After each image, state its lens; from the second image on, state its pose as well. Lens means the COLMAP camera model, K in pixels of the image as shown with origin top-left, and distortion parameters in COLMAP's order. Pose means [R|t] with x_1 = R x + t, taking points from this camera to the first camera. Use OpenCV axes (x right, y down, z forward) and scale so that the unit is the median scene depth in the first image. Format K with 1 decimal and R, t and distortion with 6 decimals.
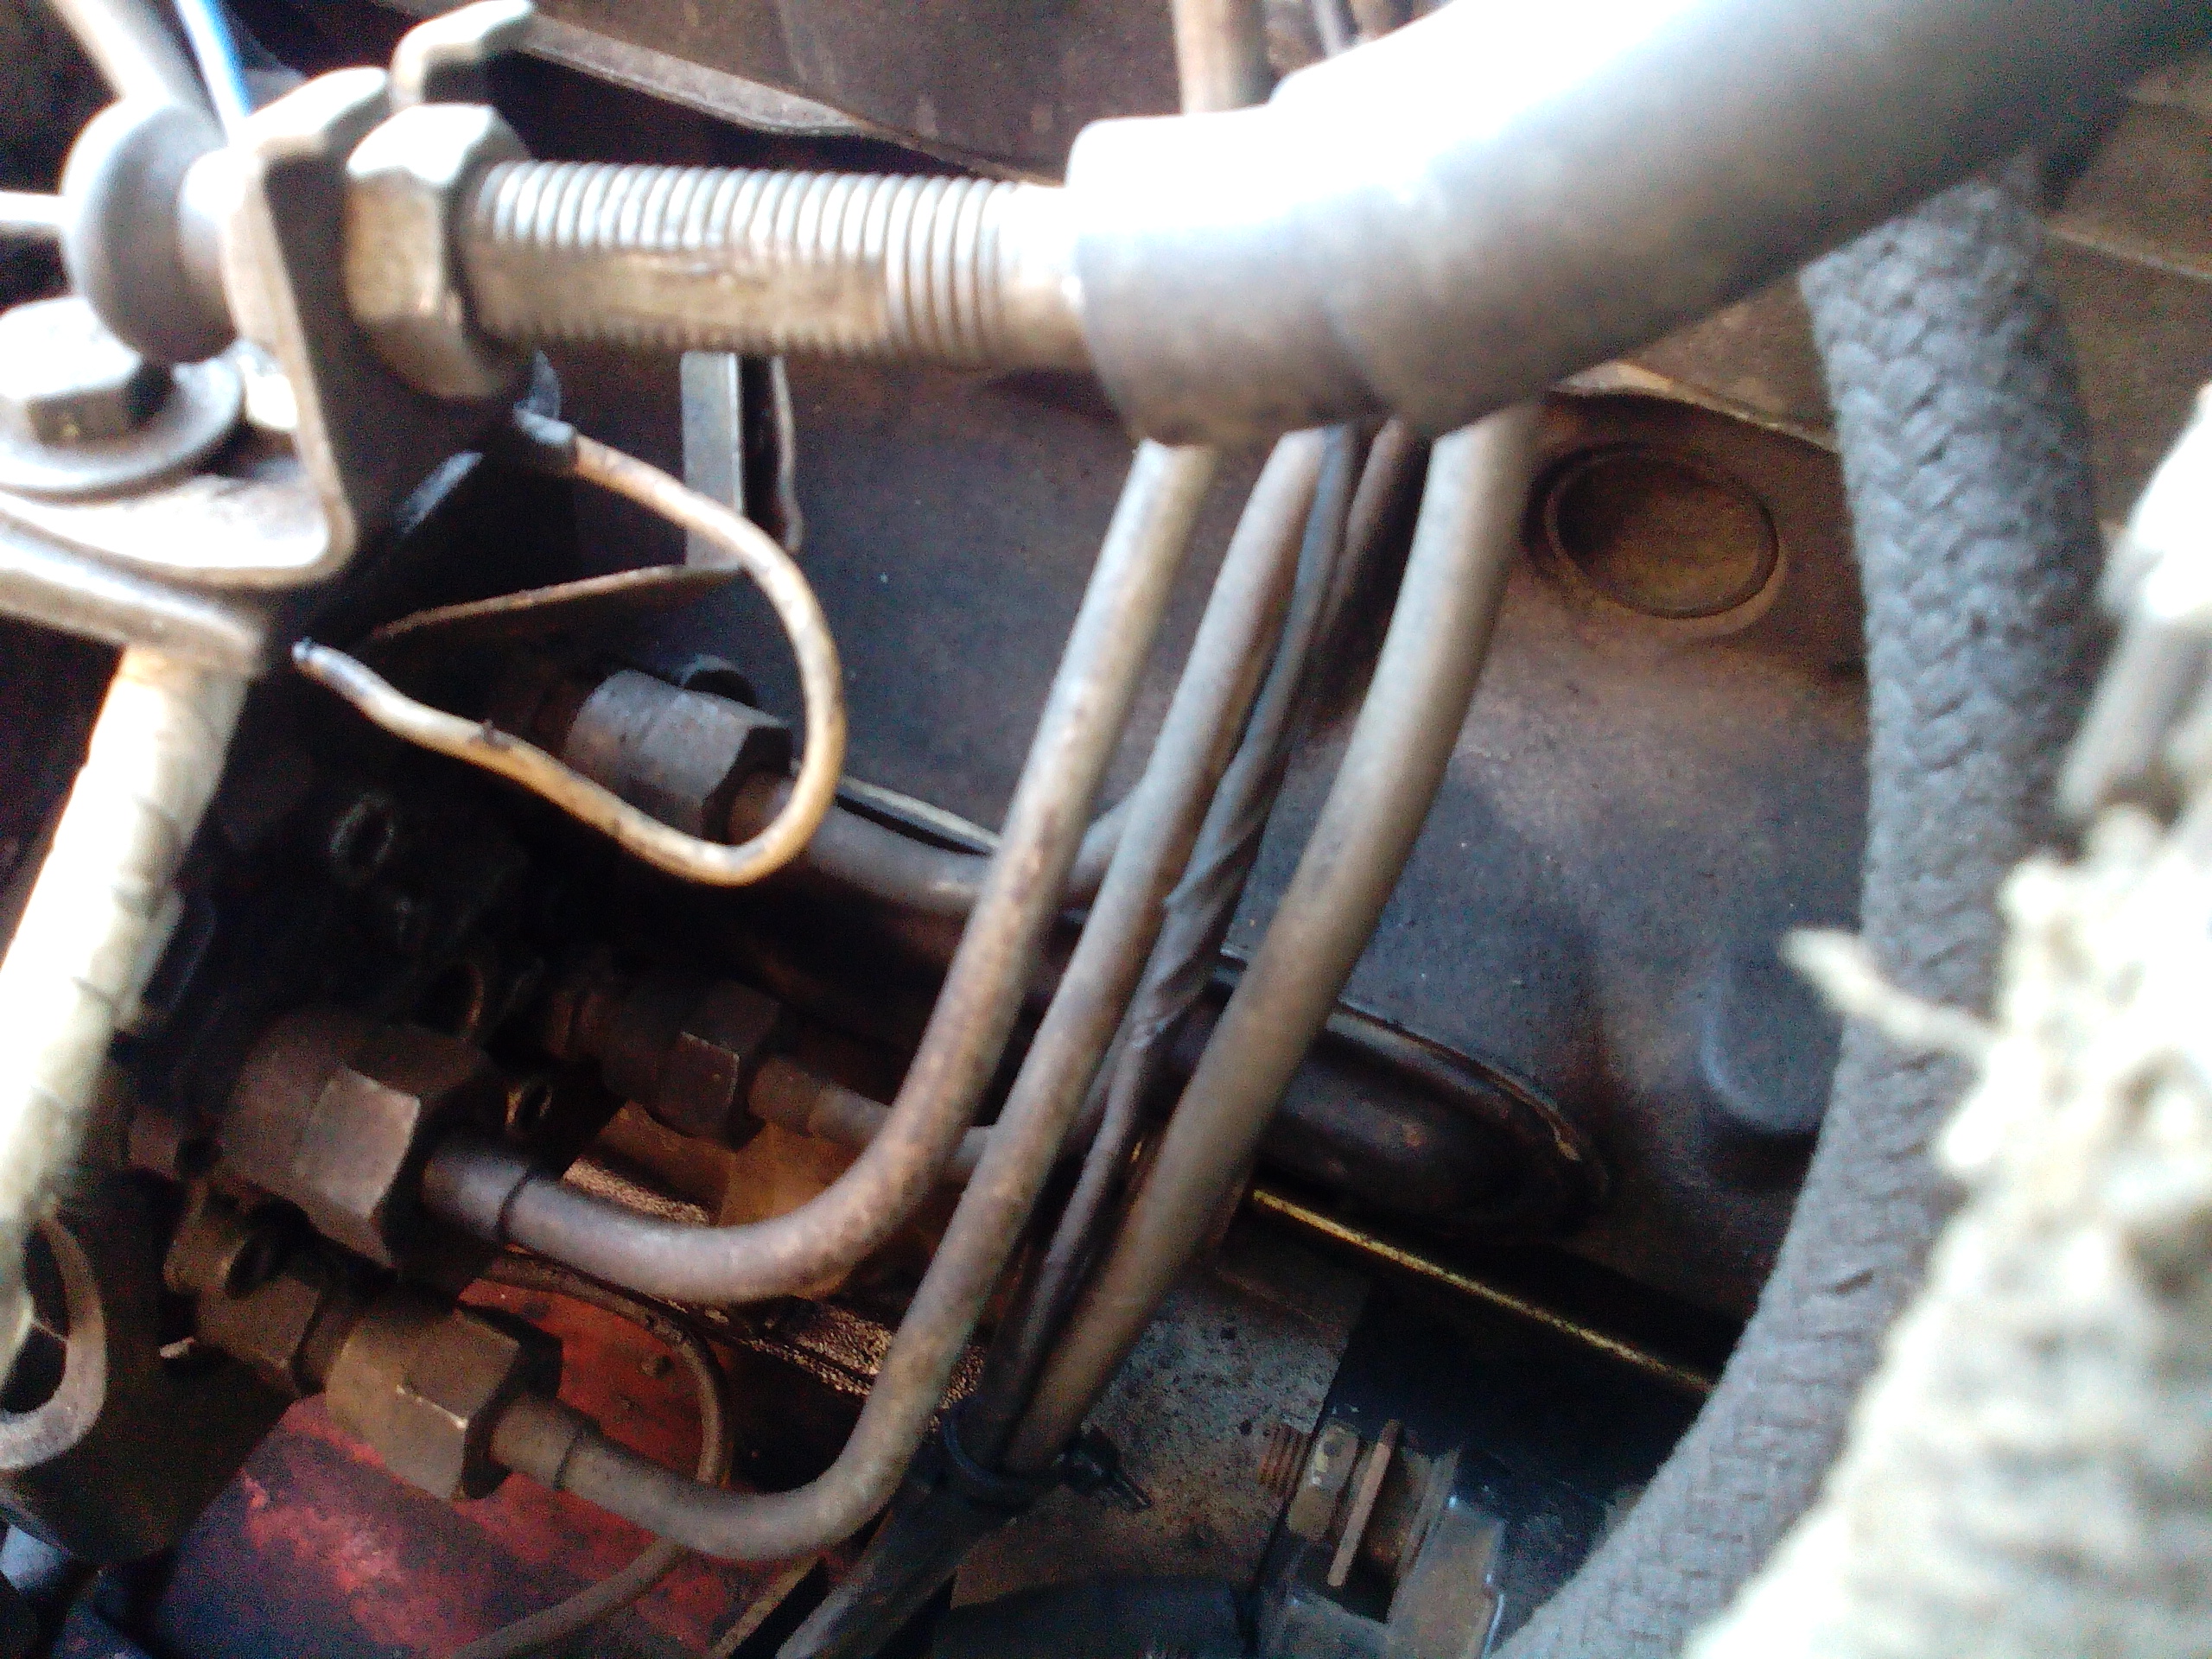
lens RADIAL K [[2223.6, 0, 1115.9], [0, 2223.6, 836.3], [0, 0, 1]] dist [0.001309, -0.052400]
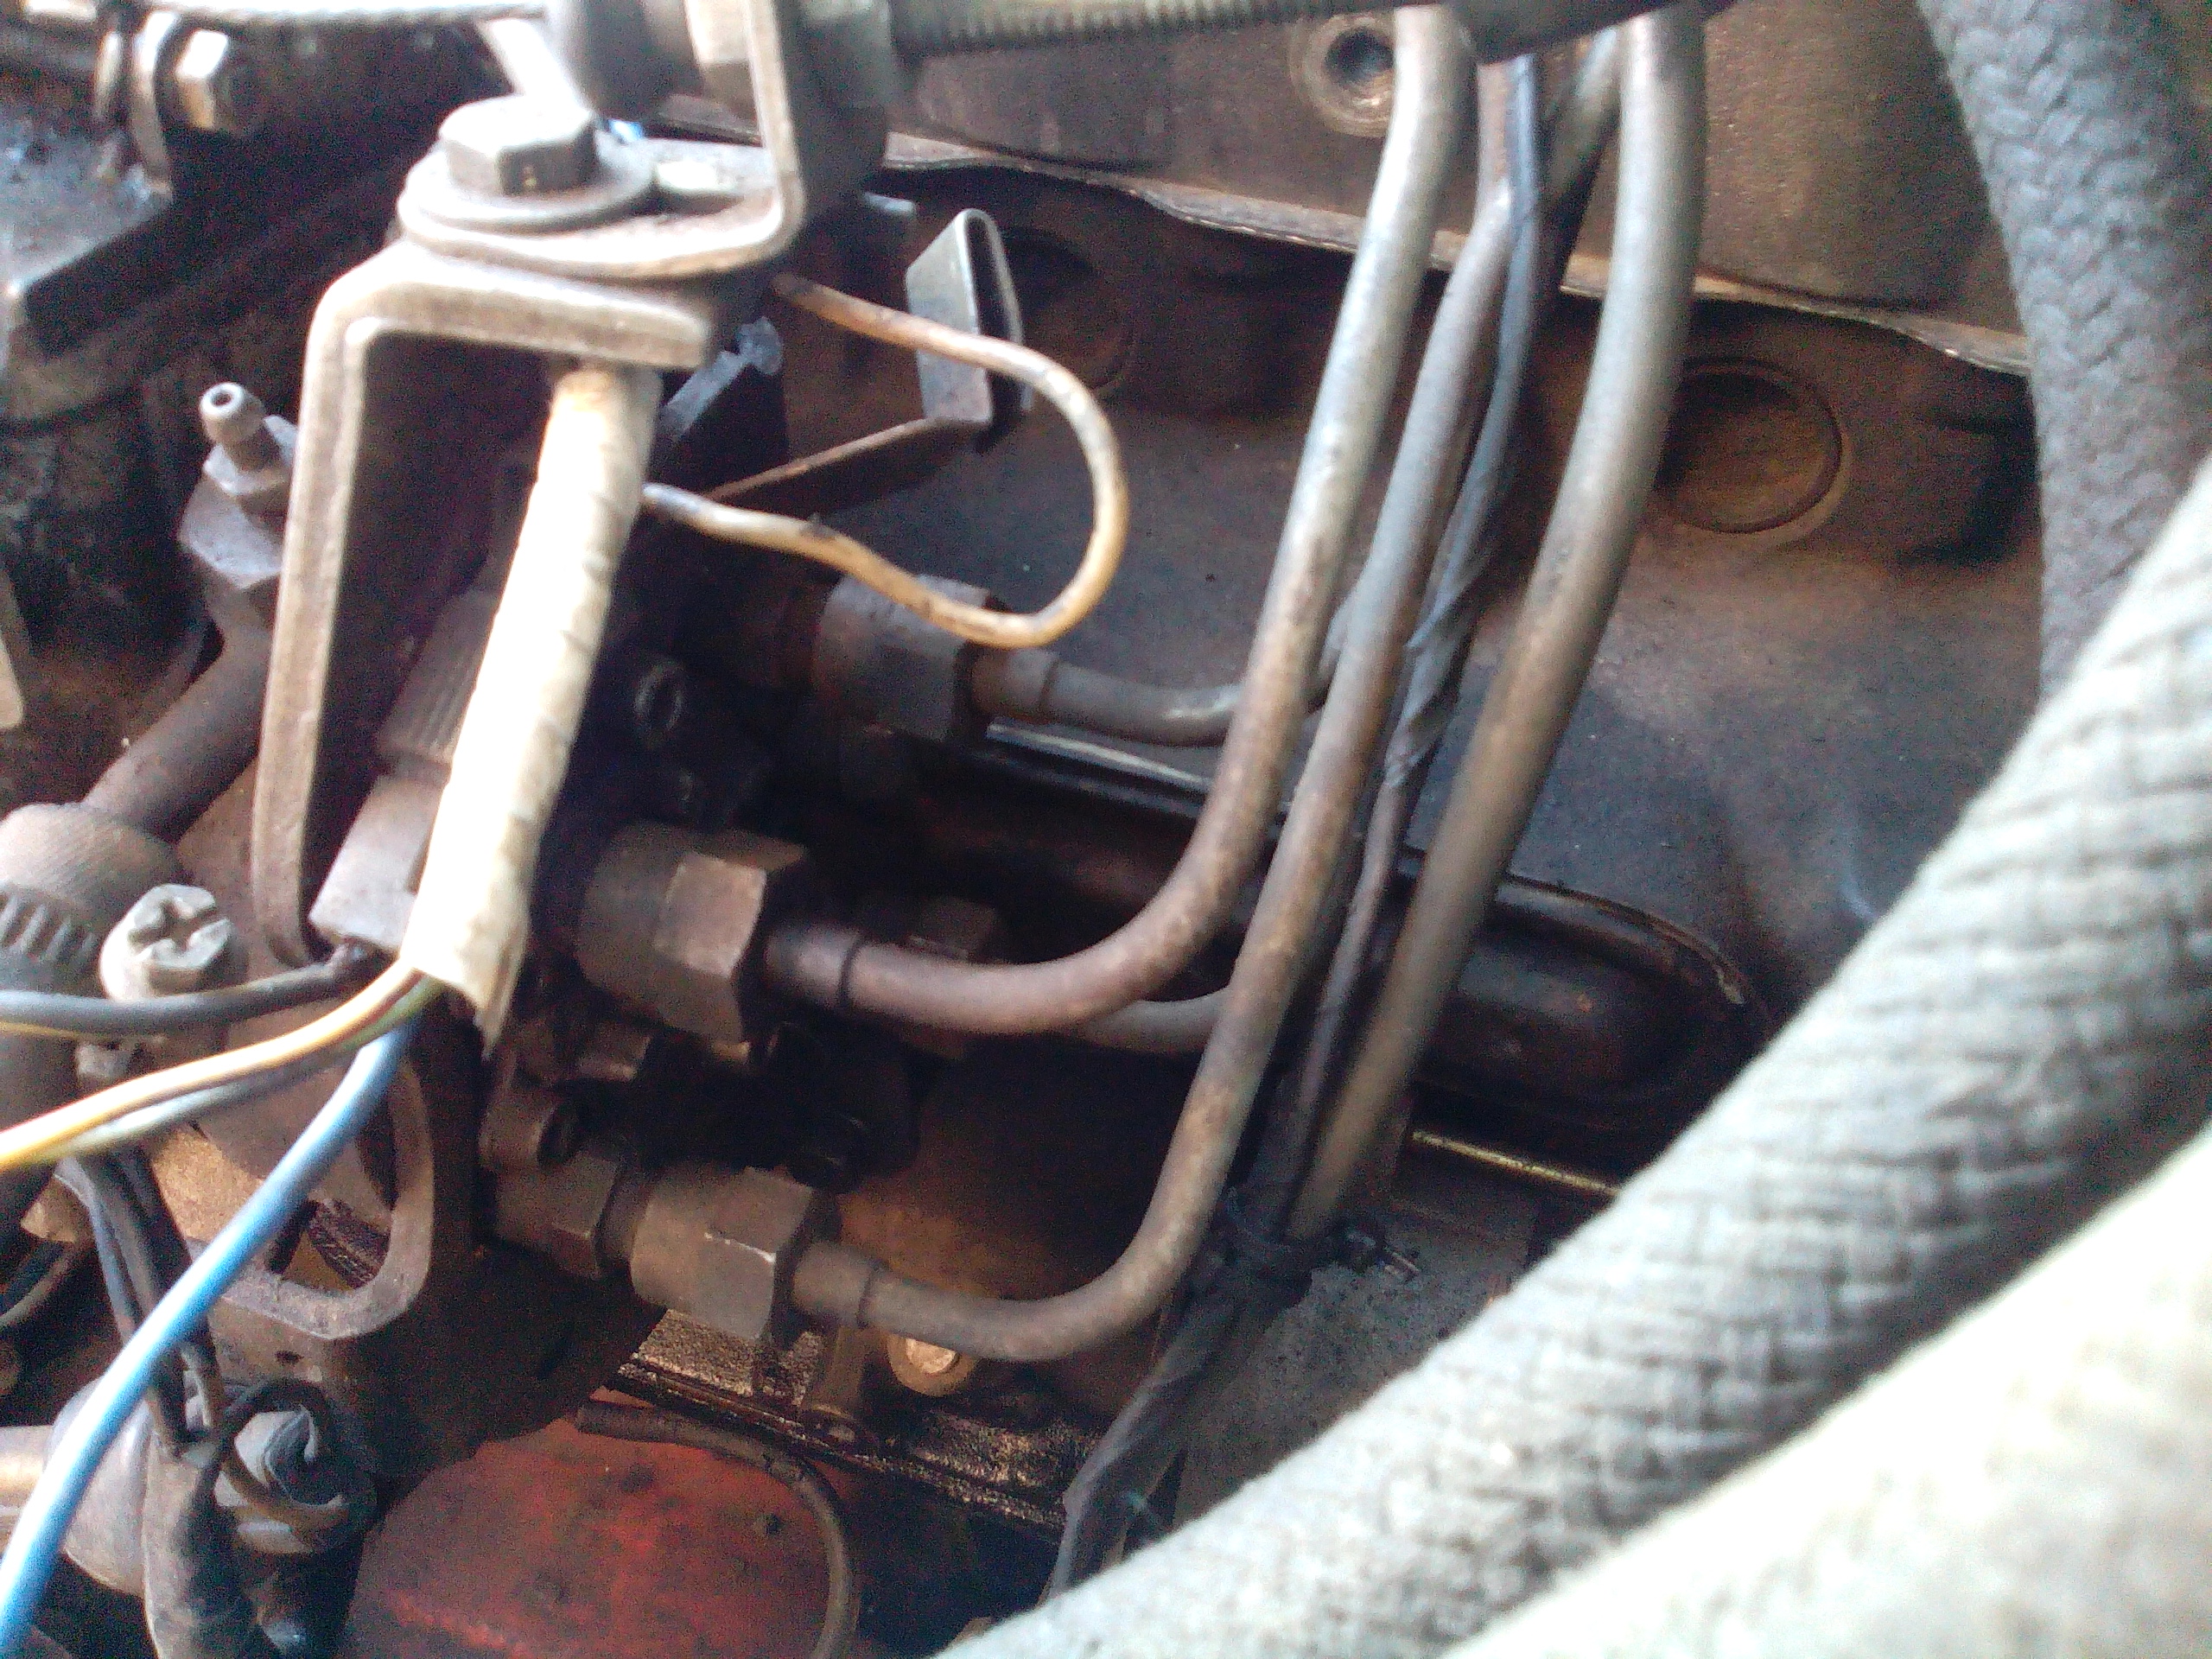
lens RADIAL K [[2250.3, 0, 1106.0], [0, 2250.3, 829.5], [0, 0, 1]] dist [-0.011055, -0.009227]
pose [[0.995458, -0.090290, 0.030174, -0.149944], [0.093719, 0.985115, -0.144099, 0.234649], [-0.016714, 0.146273, 0.989103, -0.096869]]
